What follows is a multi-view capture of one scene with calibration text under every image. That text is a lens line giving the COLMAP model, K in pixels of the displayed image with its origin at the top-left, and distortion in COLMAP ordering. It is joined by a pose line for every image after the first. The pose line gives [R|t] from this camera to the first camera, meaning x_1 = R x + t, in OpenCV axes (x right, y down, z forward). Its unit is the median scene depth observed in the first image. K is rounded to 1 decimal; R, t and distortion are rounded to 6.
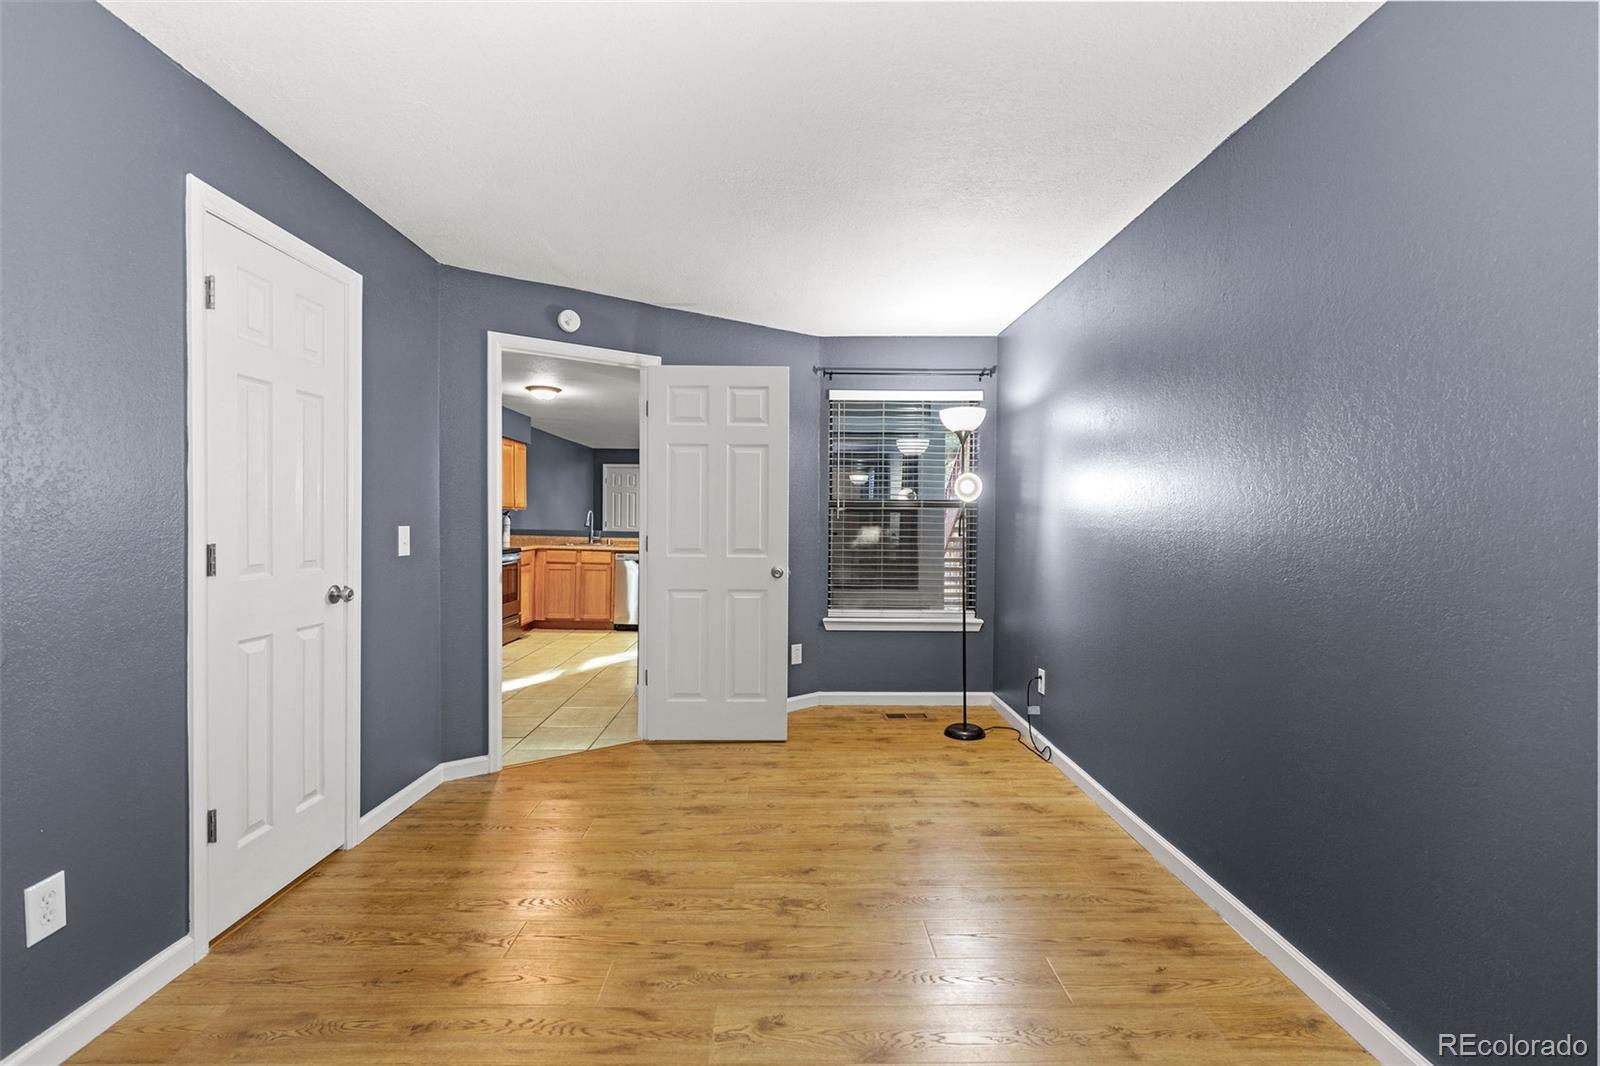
lens RADIAL K [[715.4, 0, 792.5], [0, 715.4, 526.5], [0, 0, 1]] dist [0.007594, -0.000569]
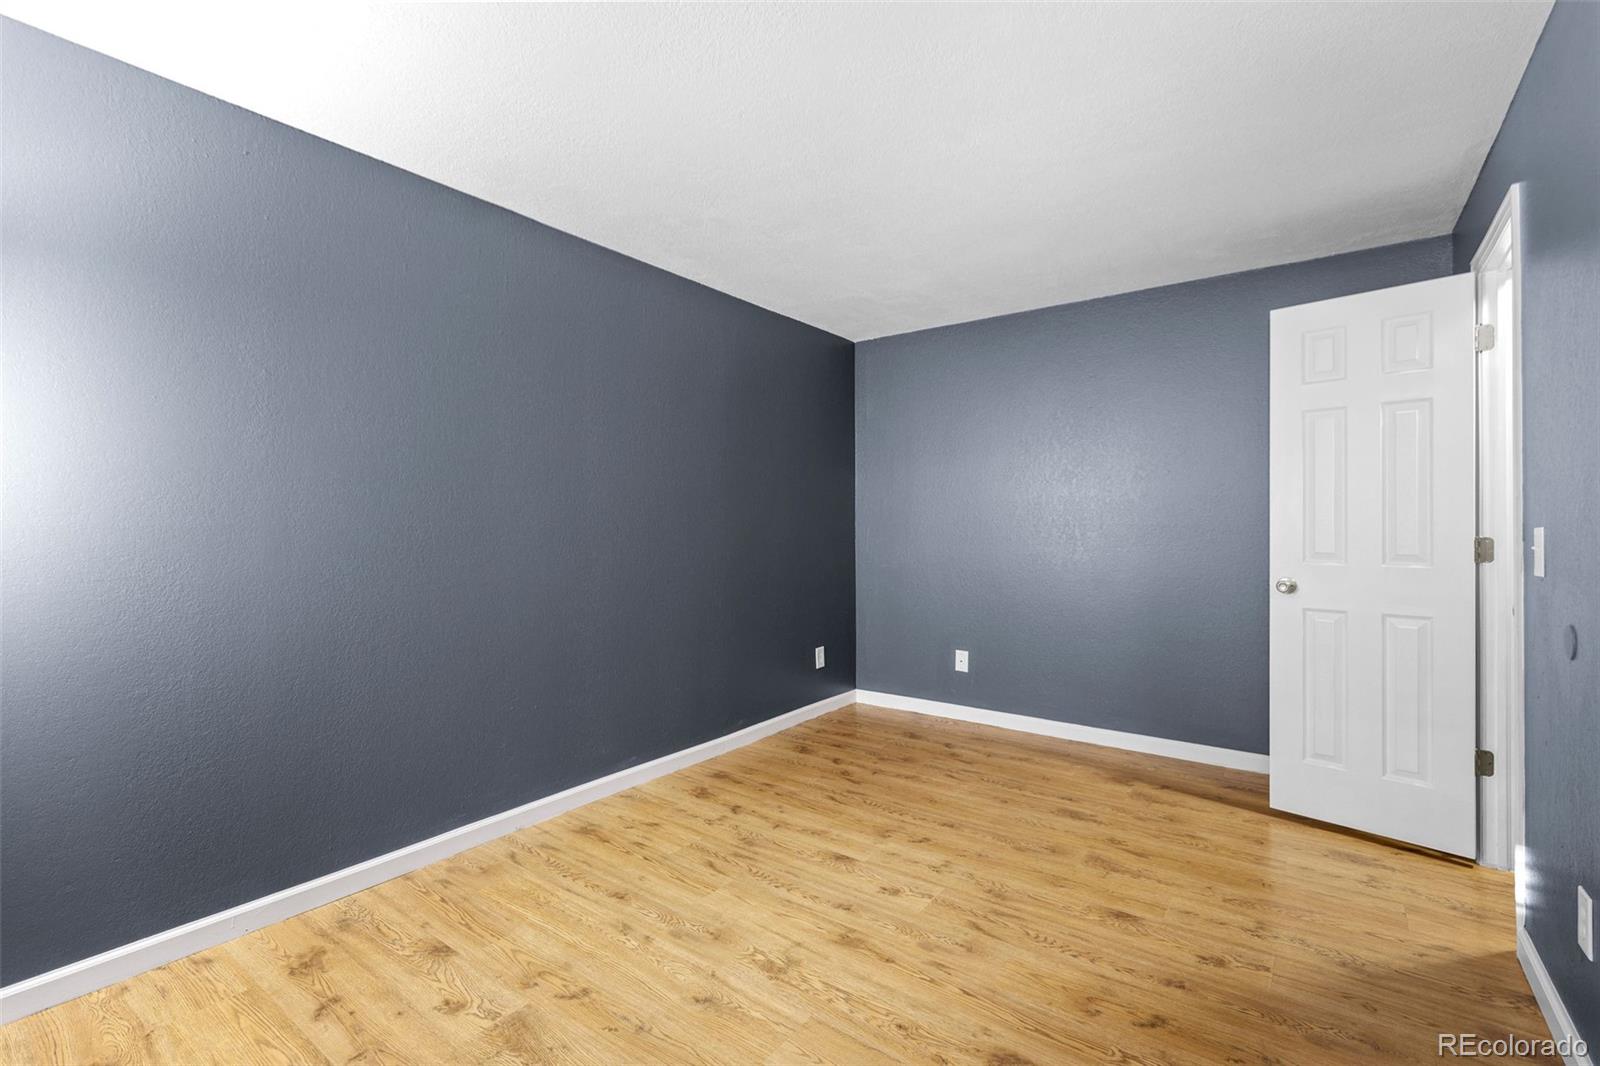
lens RADIAL K [[715.4, 0, 792.5], [0, 715.4, 526.5], [0, 0, 1]] dist [0.007594, -0.000569]
pose [[-0.796614, -0.008557, 0.604427, -0.599659], [-0.002534, 0.999938, 0.010817, -0.007620], [-0.604483, 0.007085, -0.796587, 1.881458]]
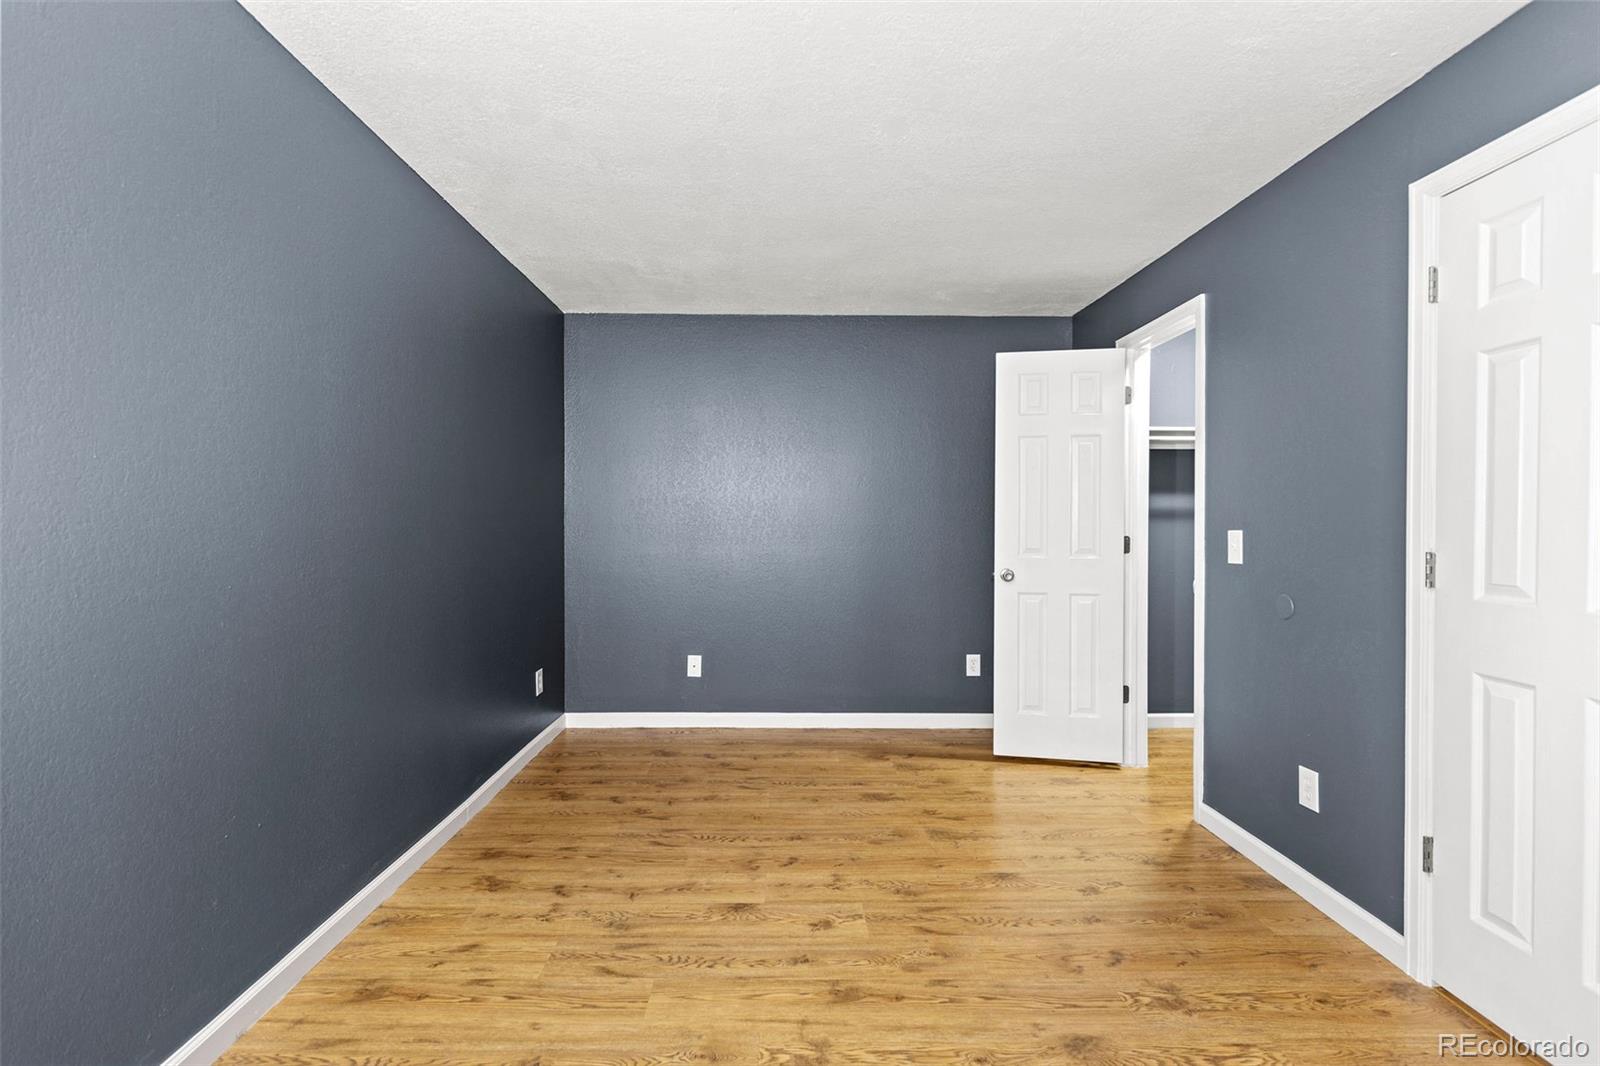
lens RADIAL K [[715.4, 0, 792.5], [0, 715.4, 526.5], [0, 0, 1]] dist [0.007594, -0.000569]
pose [[-0.999916, -0.012247, -0.004237, 0.028472], [-0.012290, 0.999871, 0.010295, -0.009183], [0.004110, 0.010346, -0.999938, 1.927264]]
